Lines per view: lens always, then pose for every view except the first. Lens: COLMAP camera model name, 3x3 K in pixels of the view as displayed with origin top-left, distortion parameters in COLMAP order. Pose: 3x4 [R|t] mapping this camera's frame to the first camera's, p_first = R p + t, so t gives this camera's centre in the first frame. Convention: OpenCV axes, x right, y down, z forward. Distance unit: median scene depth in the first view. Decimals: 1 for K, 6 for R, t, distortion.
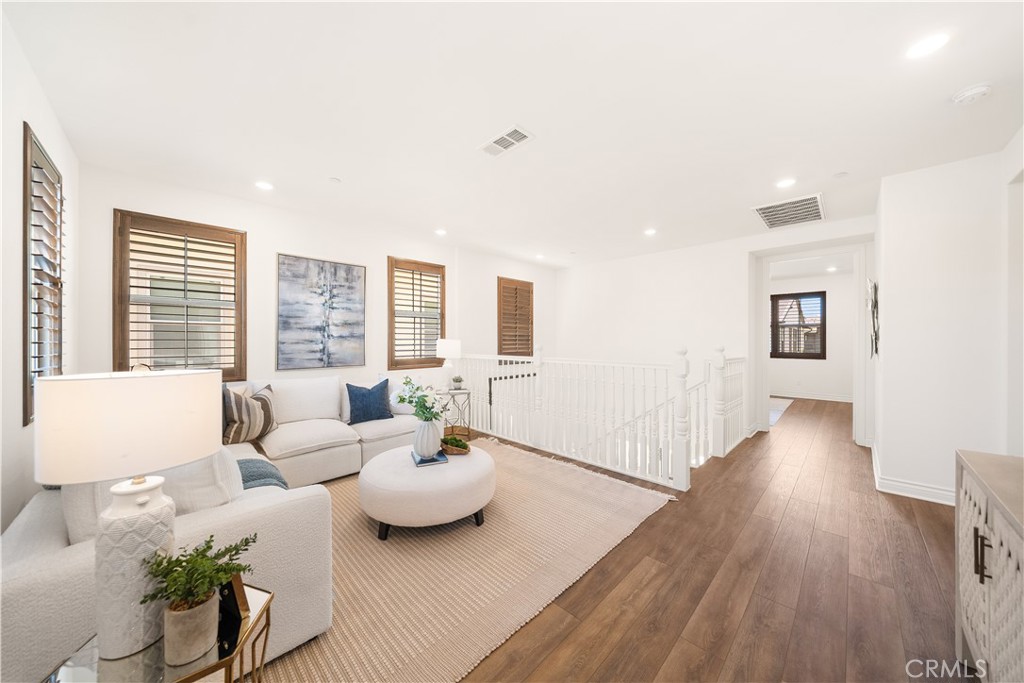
lens RADIAL K [[348.9, 0, 508.0], [0, 348.9, 338.1], [0, 0, 1]] dist [-0.007299, -0.000448]
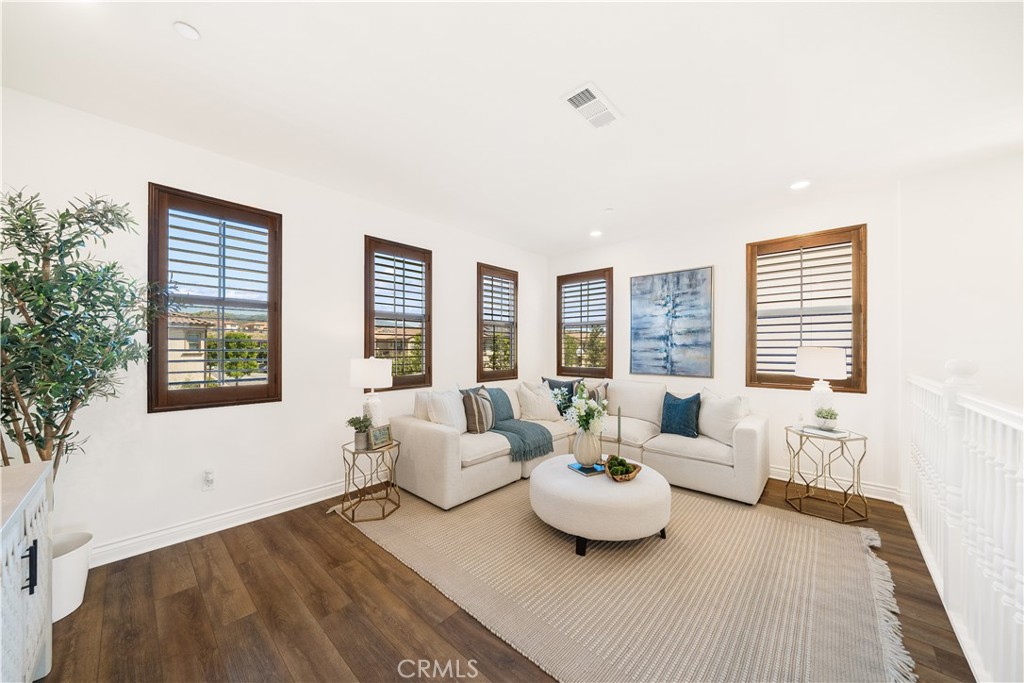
lens RADIAL K [[348.9, 0, 507.8], [0, 348.9, 347.2], [0, 0, 1]] dist [-0.007299, -0.000448]
pose [[0.041988, -0.002354, -0.999115, 0.496324], [0.006055, 0.999979, -0.002101, 0.000698], [0.999100, -0.005961, 0.042002, 0.475393]]
